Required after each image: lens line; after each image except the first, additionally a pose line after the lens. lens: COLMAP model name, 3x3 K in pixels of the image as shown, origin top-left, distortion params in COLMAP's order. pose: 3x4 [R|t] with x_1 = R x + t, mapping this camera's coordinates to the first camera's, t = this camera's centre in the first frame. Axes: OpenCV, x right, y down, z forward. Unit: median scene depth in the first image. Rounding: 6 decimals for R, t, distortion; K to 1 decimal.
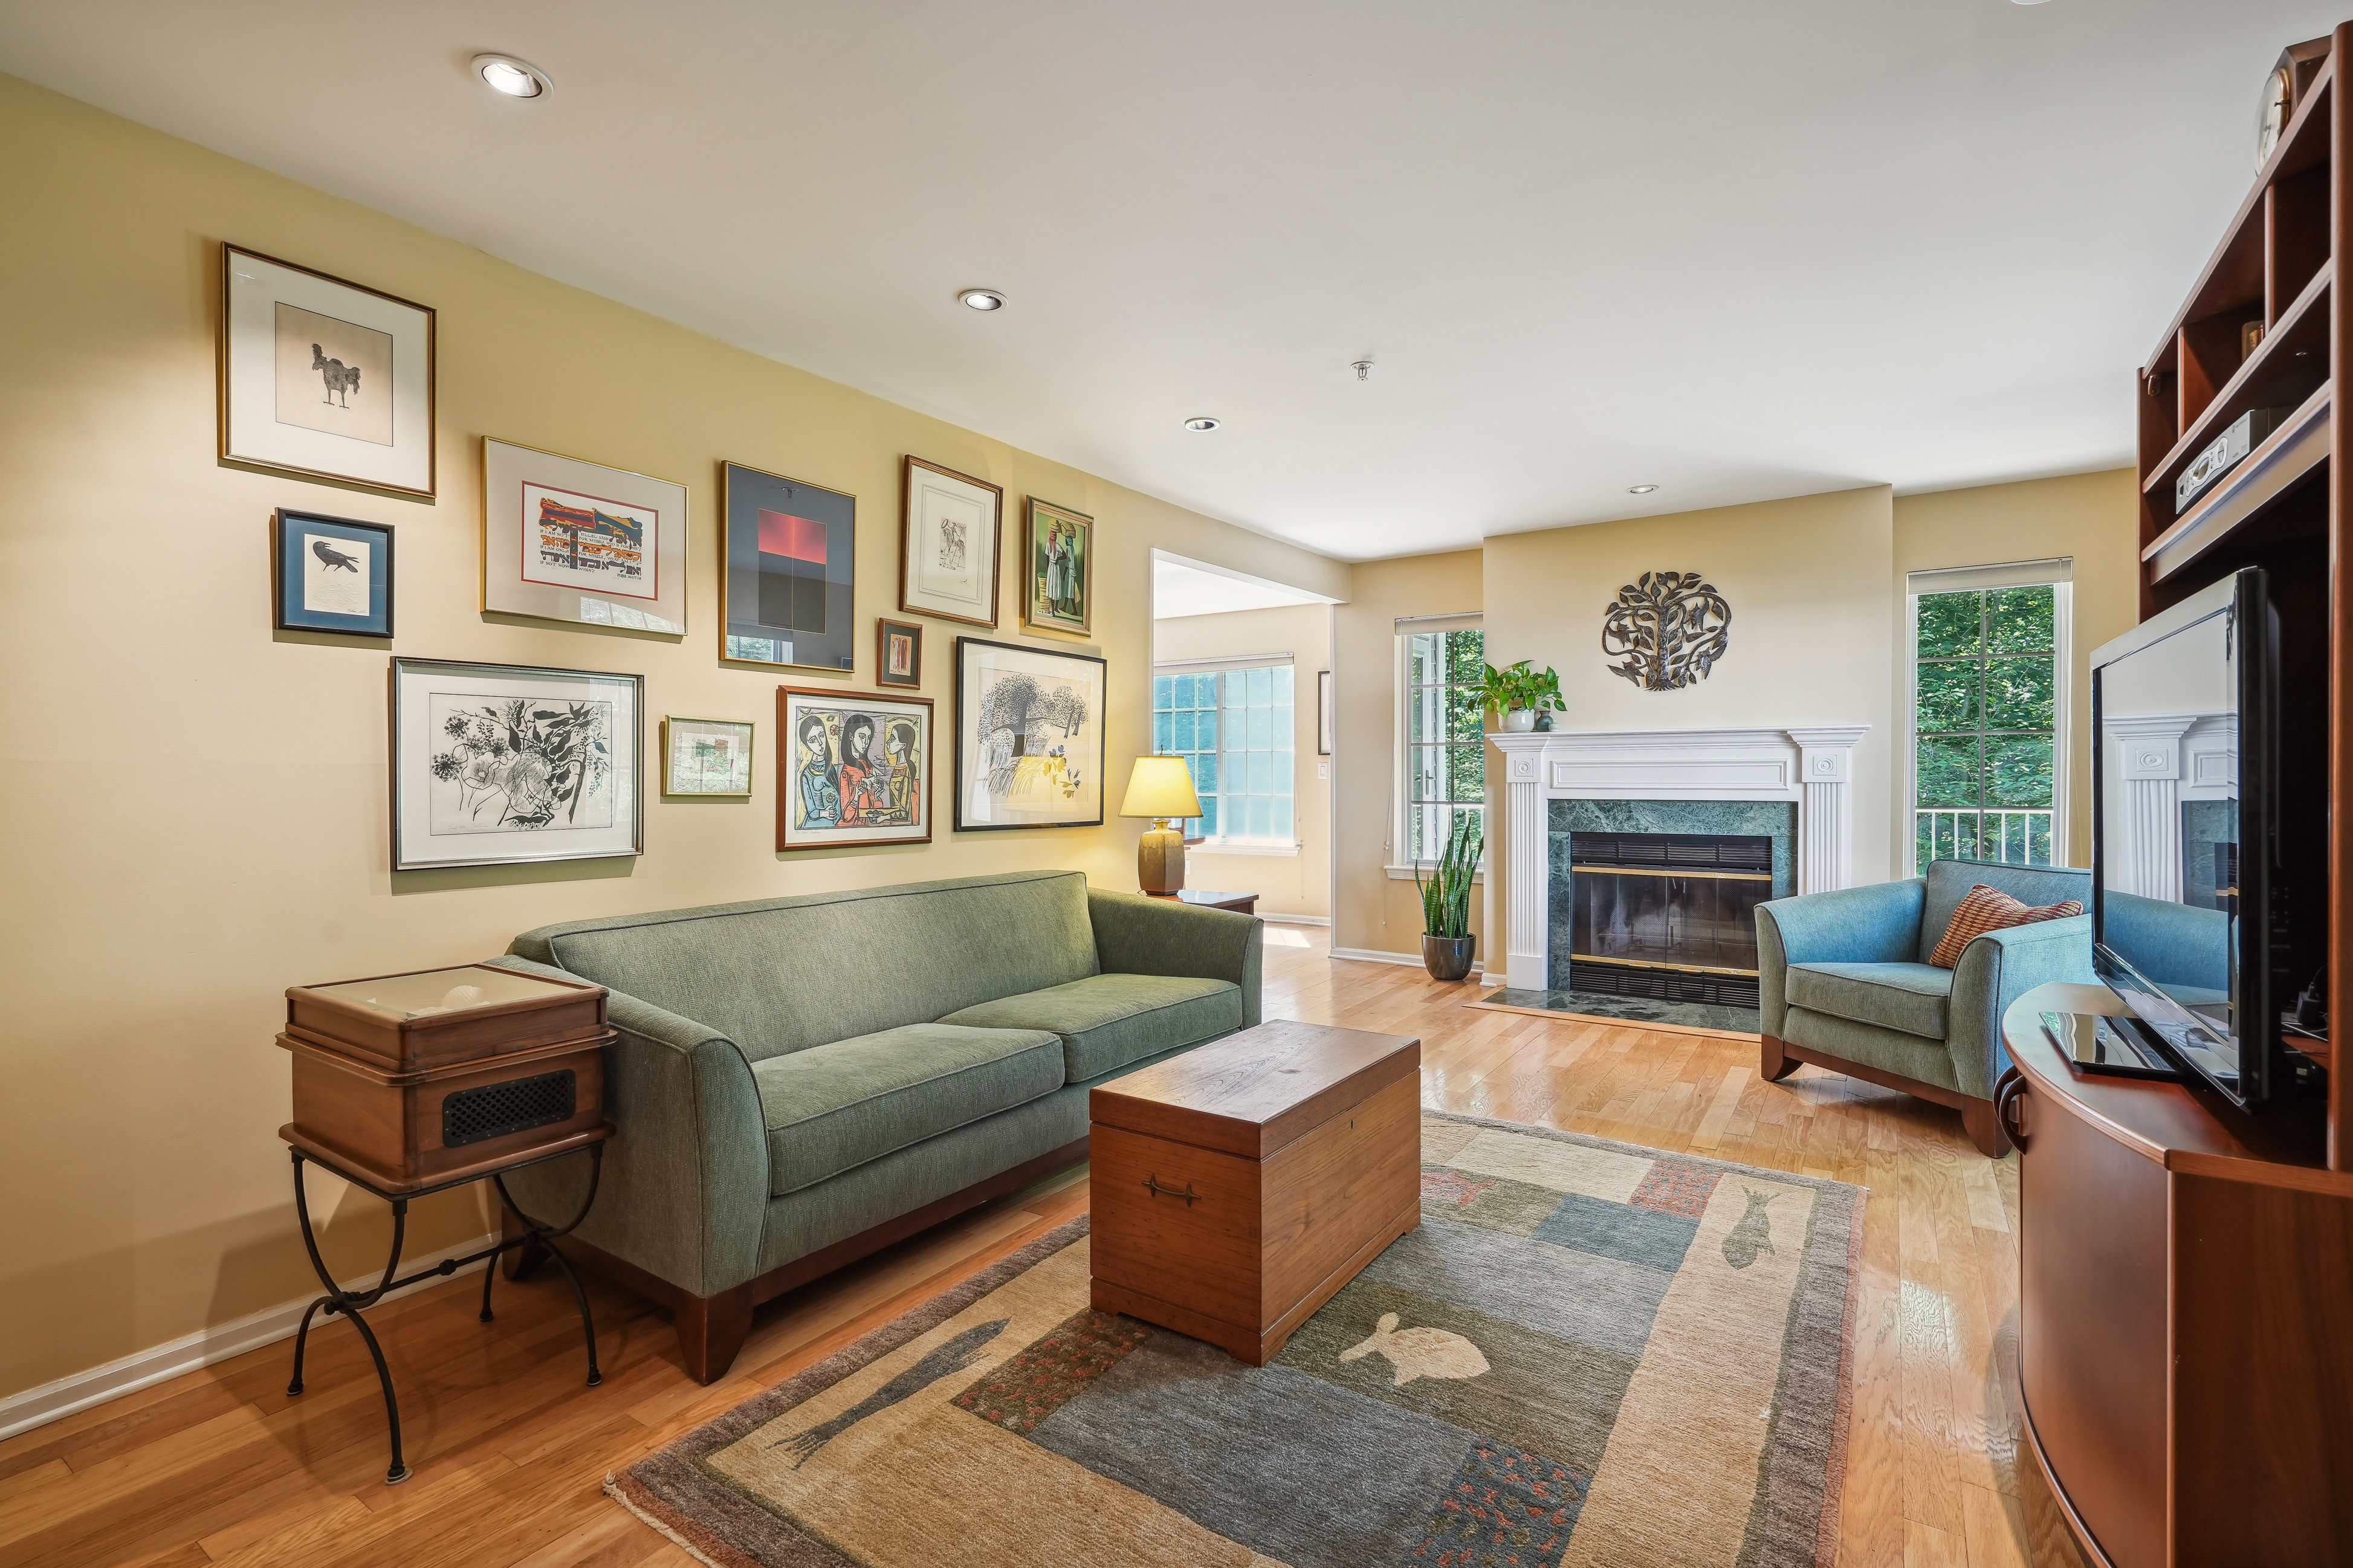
lens RADIAL K [[1069.4, 0, 1176.5], [0, 1069.4, 784.0], [0, 0, 1]] dist [-0.010771, 0.000398]
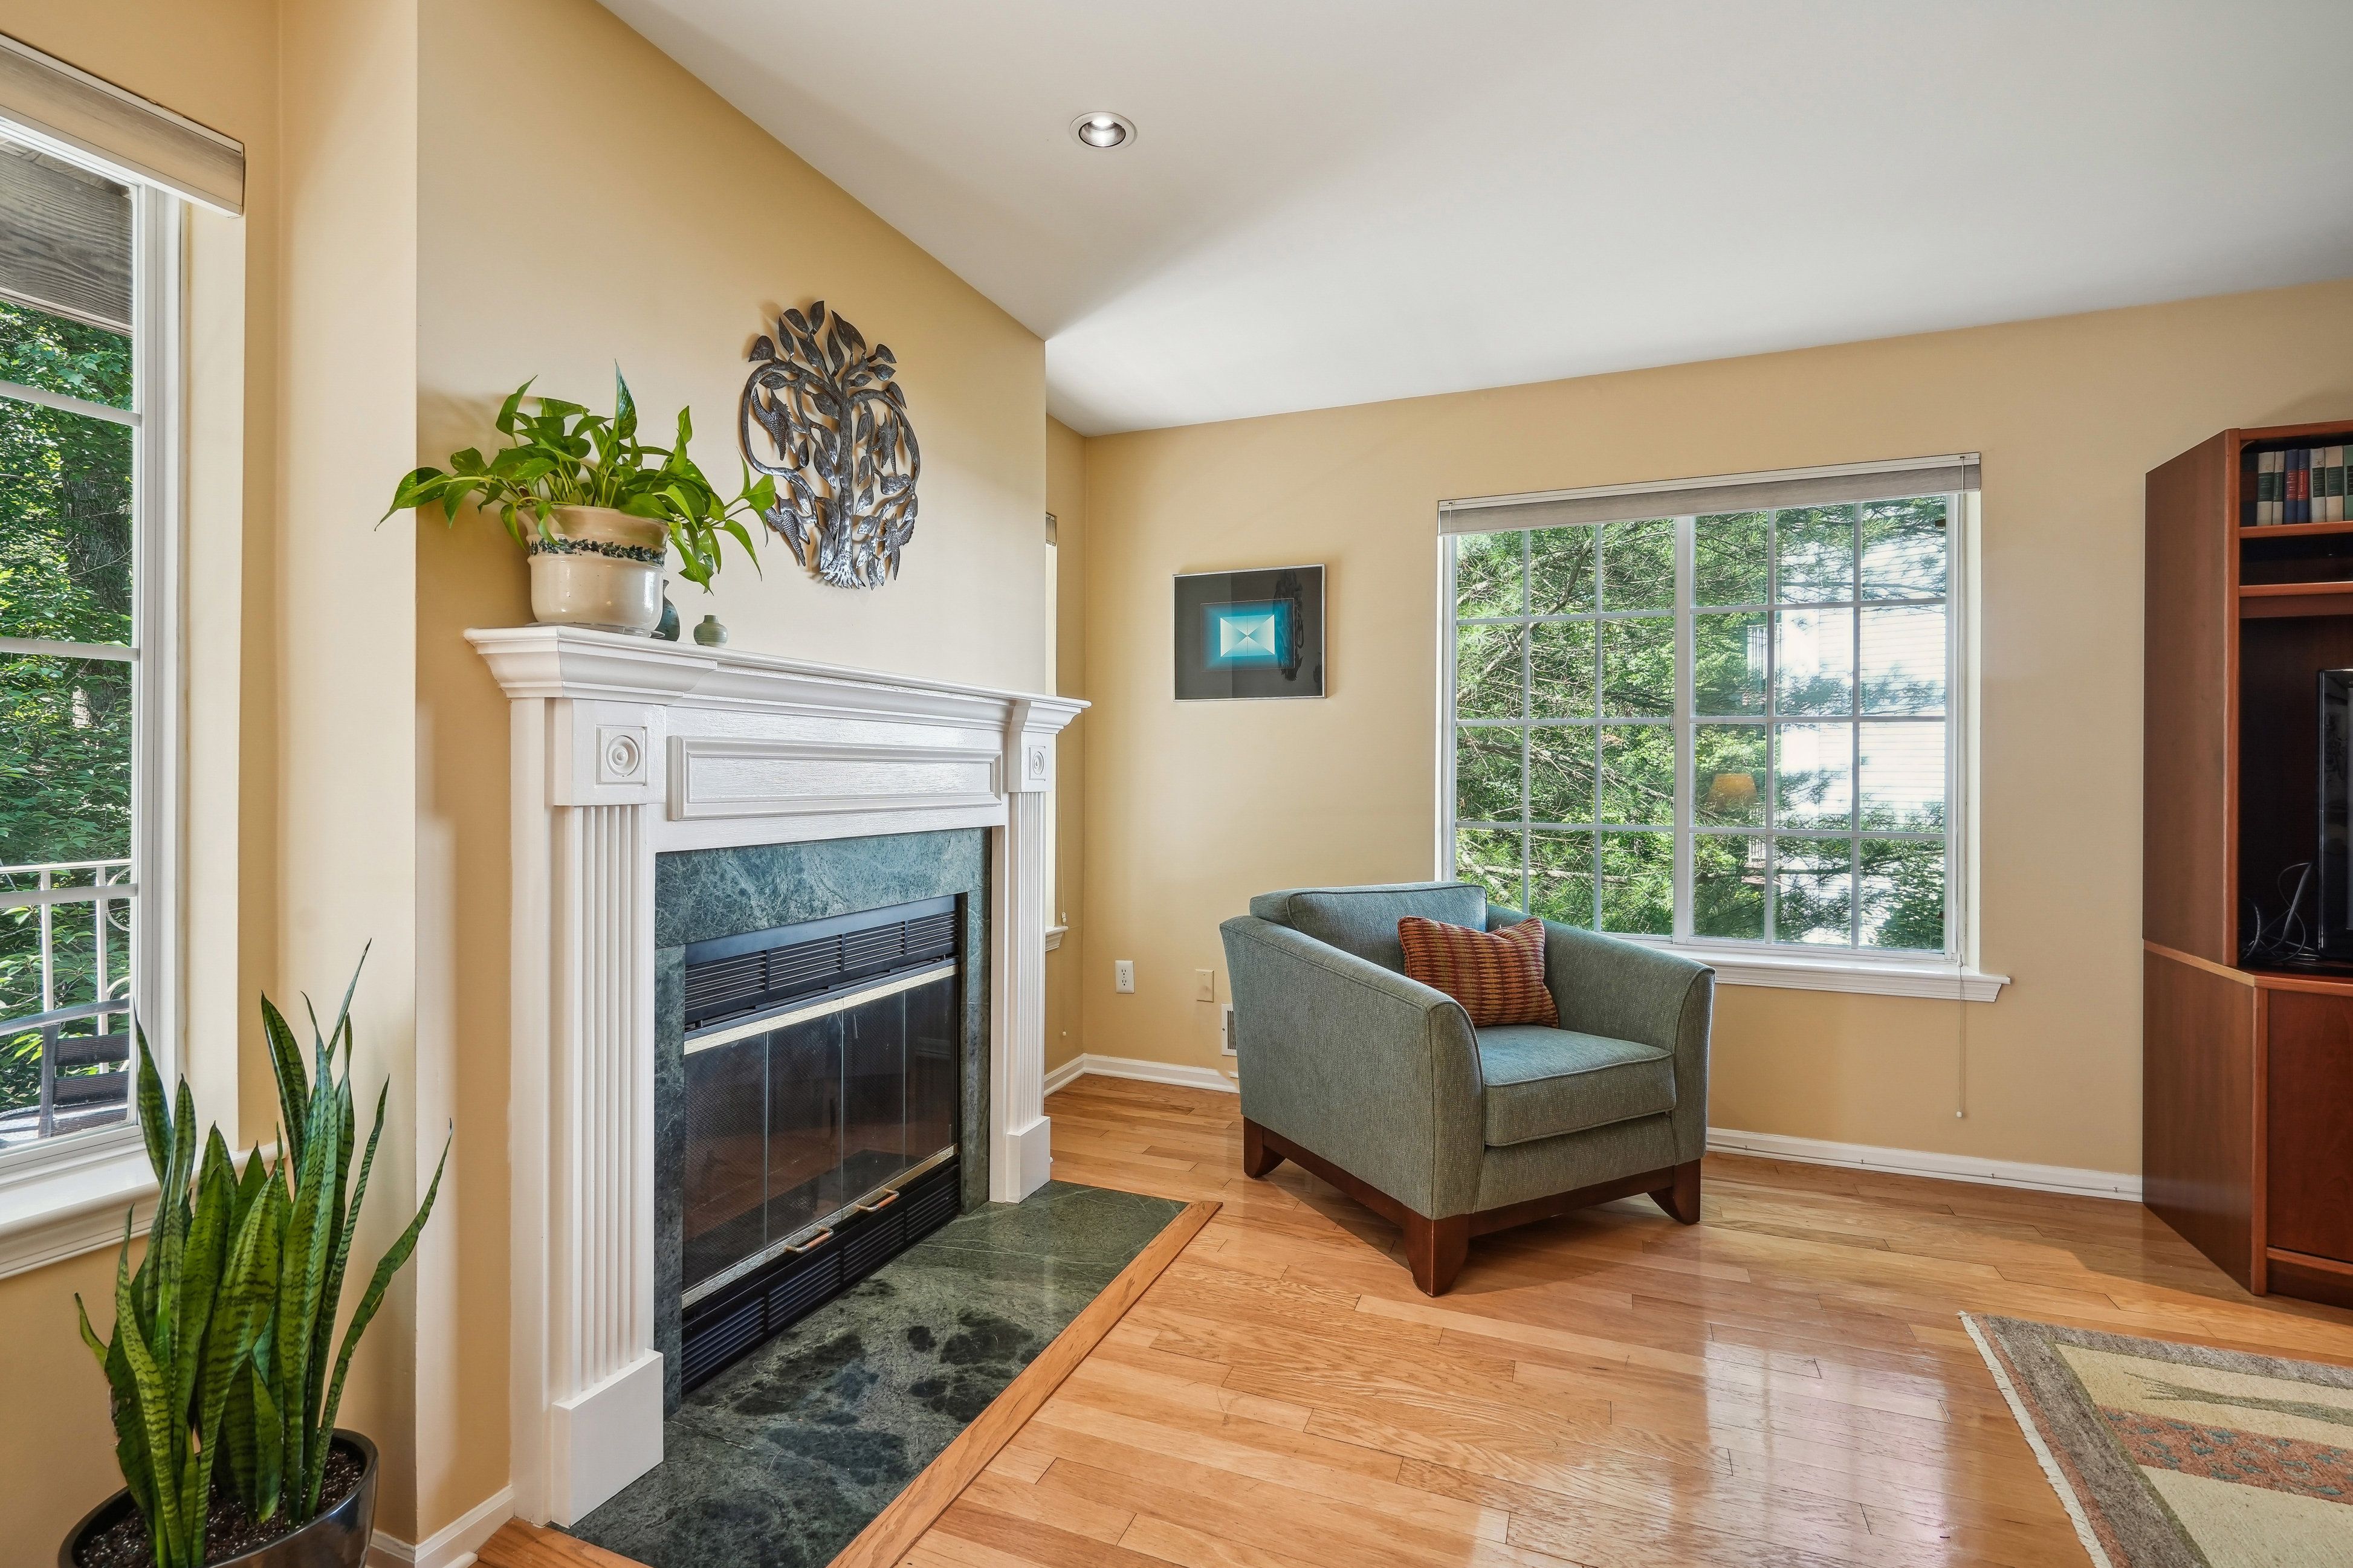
lens RADIAL K [[1101.1, 0, 1173.4], [0, 1101.1, 768.2], [0, 0, 1]] dist [0.002869, 0.001466]
pose [[-0.207965, 0.011866, 0.978064, -0.012531], [0.008688, 0.999909, -0.010283, -0.007161], [-0.978098, 0.006359, -0.208049, 0.975761]]
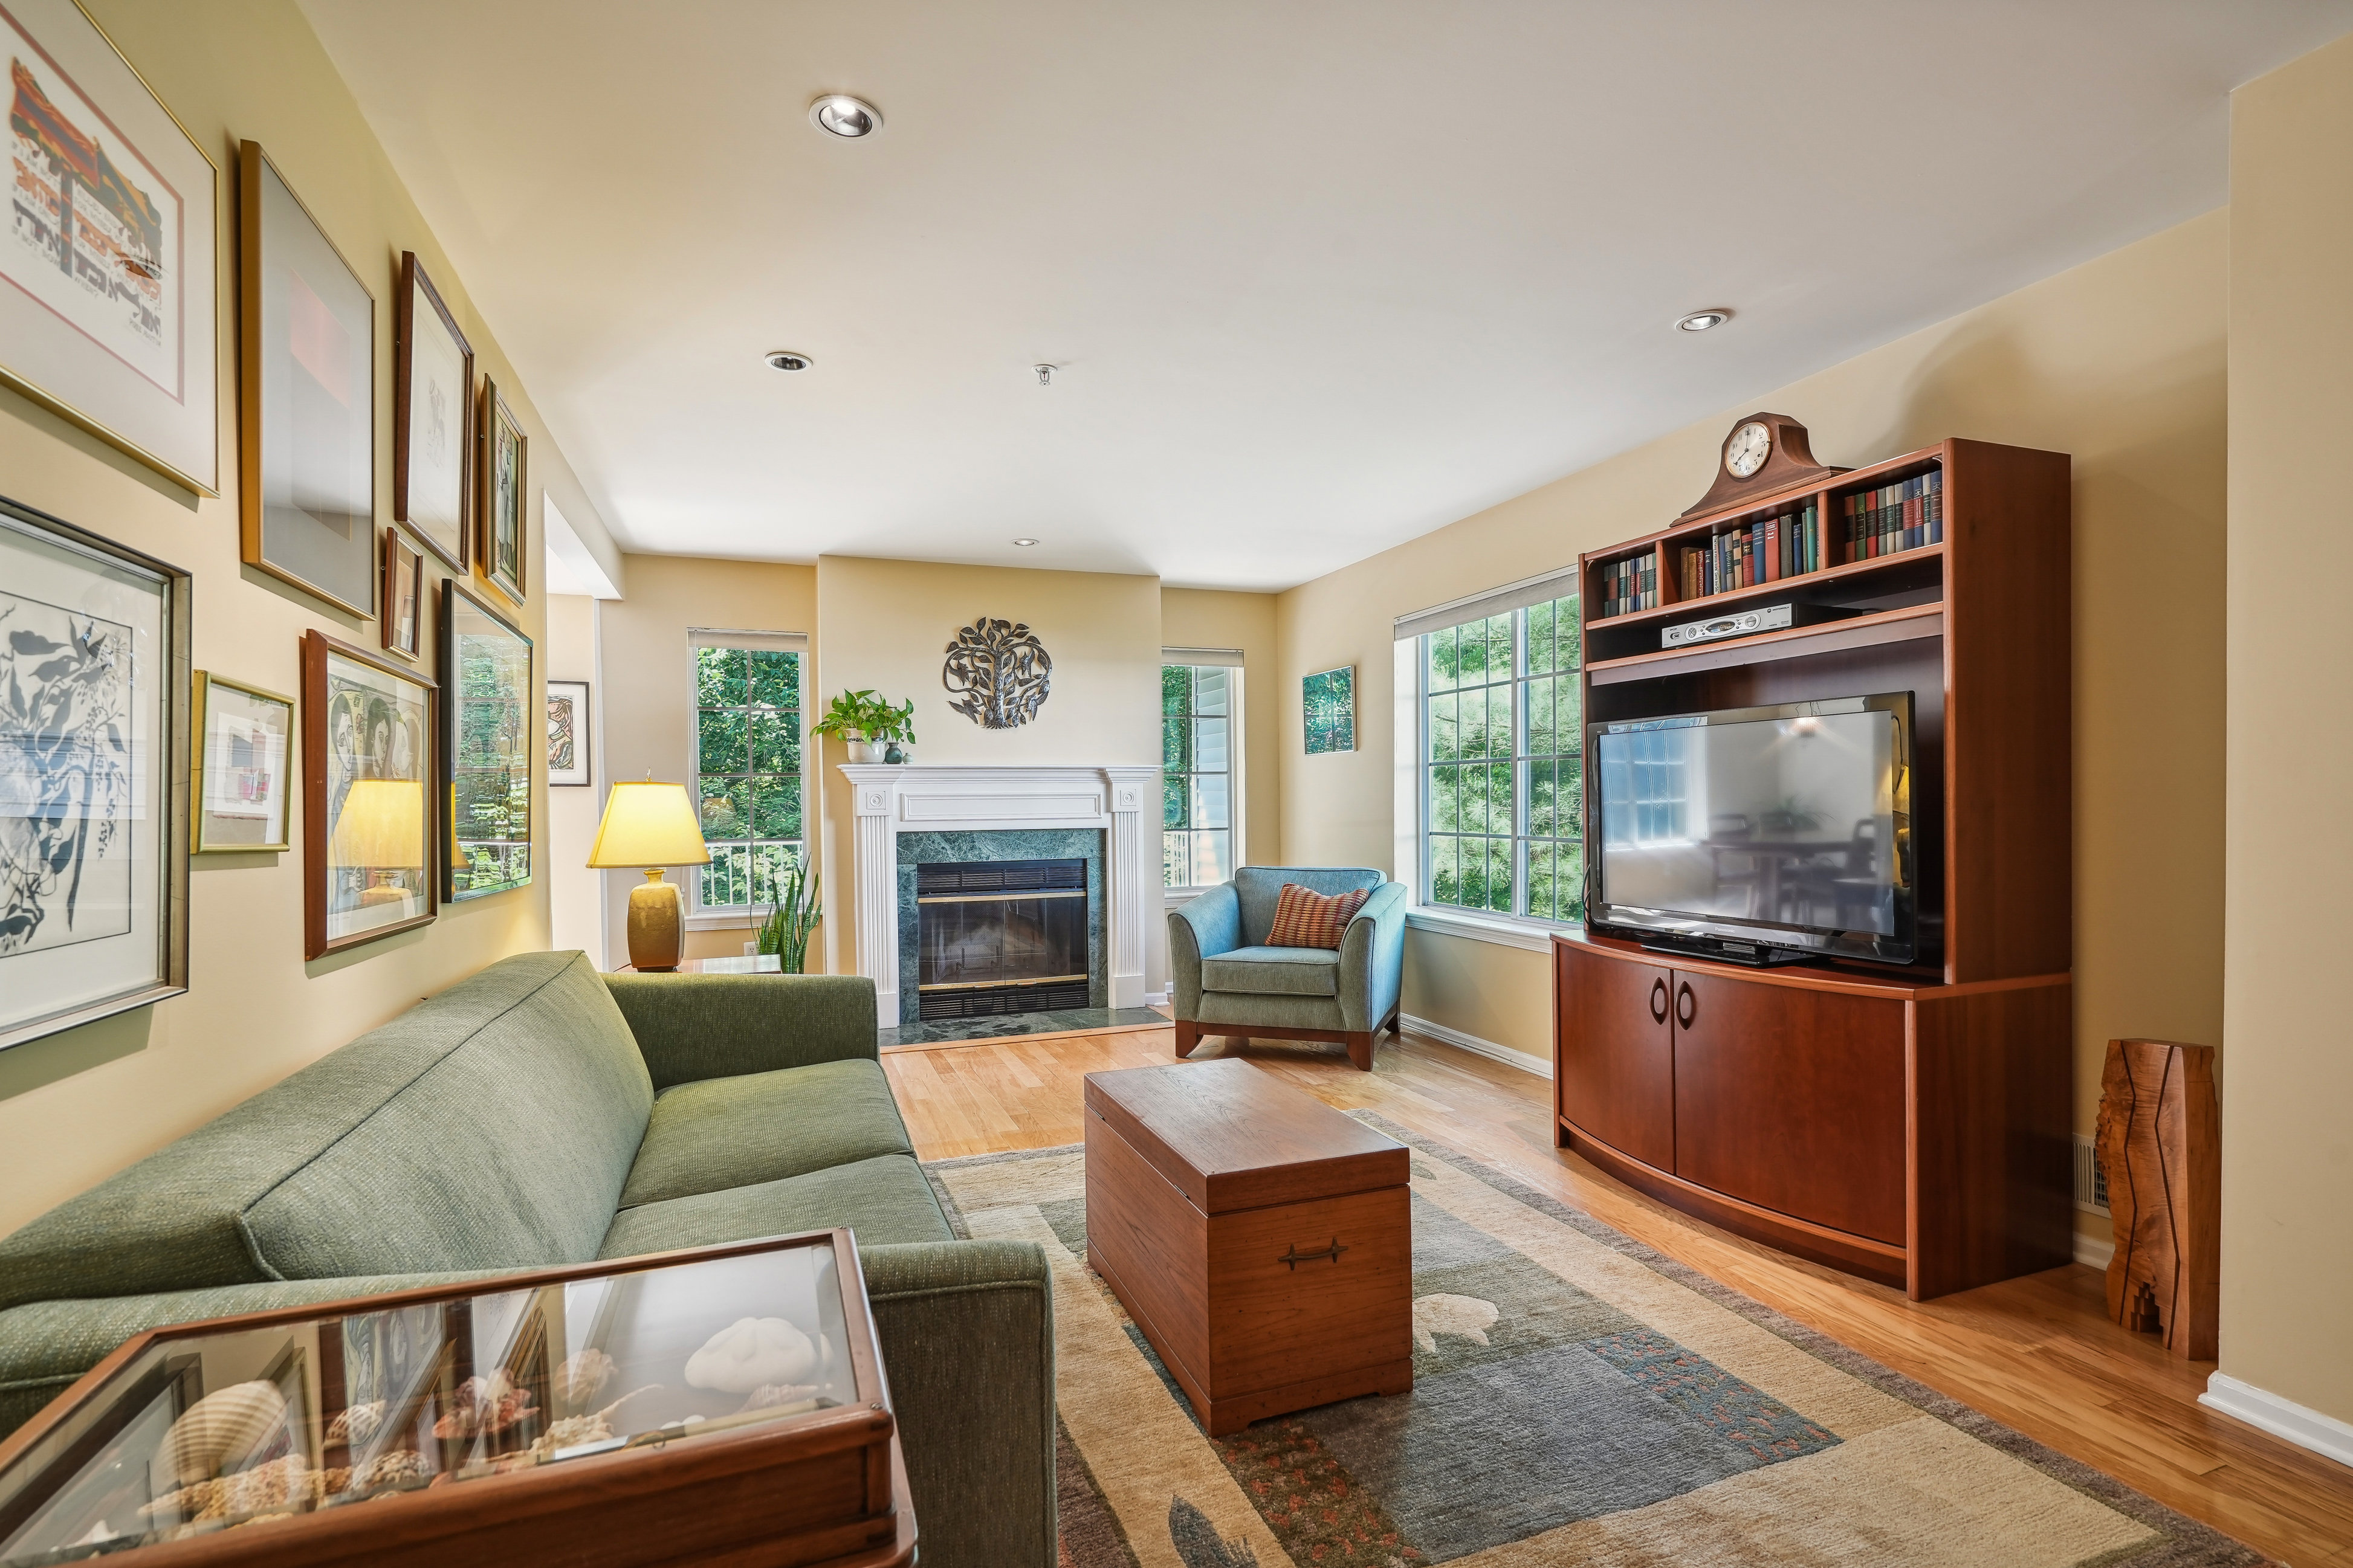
lens RADIAL K [[1075.5, 0, 1174.9], [0, 1075.5, 808.4], [0, 0, 1]] dist [-0.003390, 0.000309]
pose [[0.572699, -0.006568, 0.819740, -0.340866], [0.017220, 0.999844, -0.004020, 0.000639], [-0.819585, 0.016418, 0.572722, 0.233432]]
